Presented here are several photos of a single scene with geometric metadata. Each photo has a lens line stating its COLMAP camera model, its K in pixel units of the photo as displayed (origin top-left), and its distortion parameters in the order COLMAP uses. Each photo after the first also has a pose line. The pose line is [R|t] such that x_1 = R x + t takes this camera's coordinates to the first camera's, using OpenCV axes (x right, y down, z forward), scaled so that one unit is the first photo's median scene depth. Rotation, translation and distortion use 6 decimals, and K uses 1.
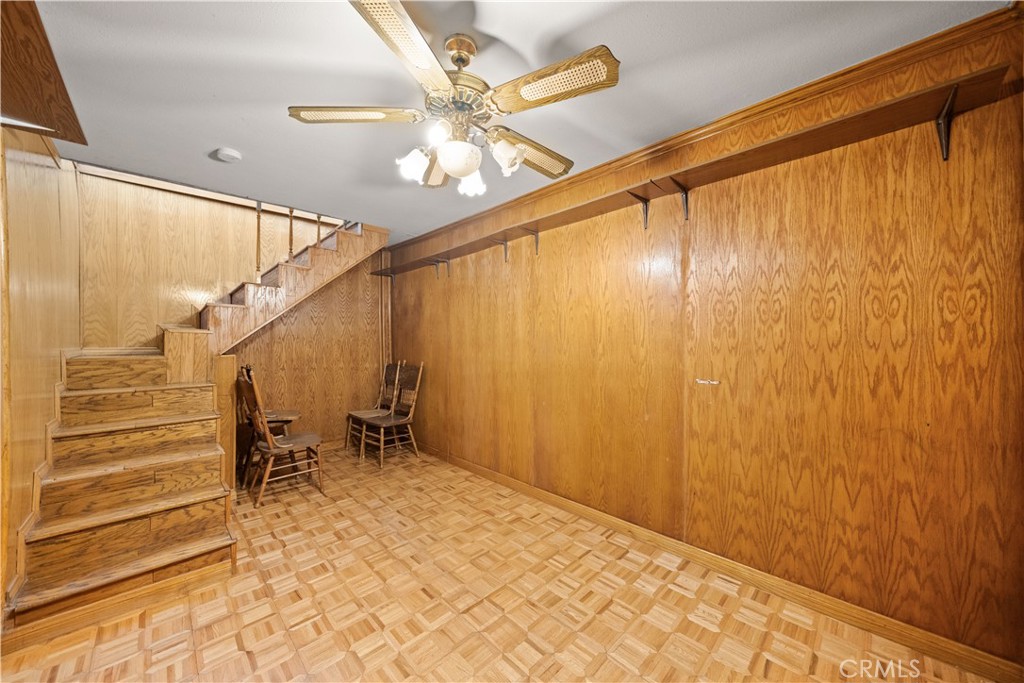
lens RADIAL K [[355.4, 0, 511.7], [0, 355.4, 340.9], [0, 0, 1]] dist [-0.001383, 0.000021]
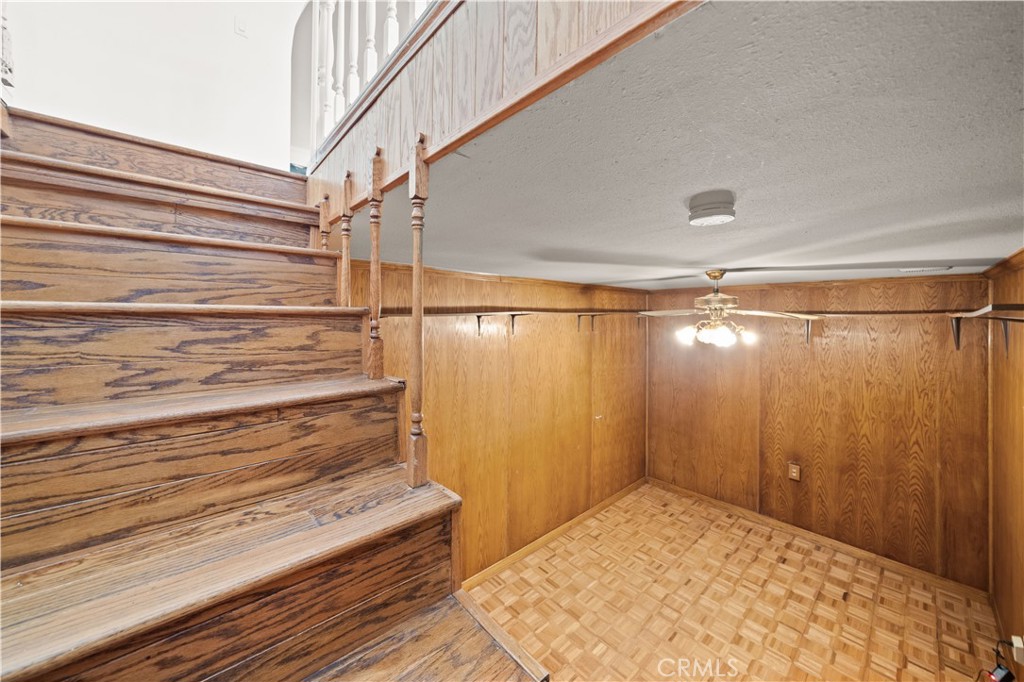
lens RADIAL K [[355.4, 0, 506.1], [0, 355.4, 319.7], [0, 0, 1]] dist [-0.001383, 0.000021]
pose [[0.076848, 0.004354, 0.997033, -1.190452], [-0.001589, 0.999990, -0.004245, -0.339387], [-0.997042, -0.001259, 0.076854, 1.128103]]
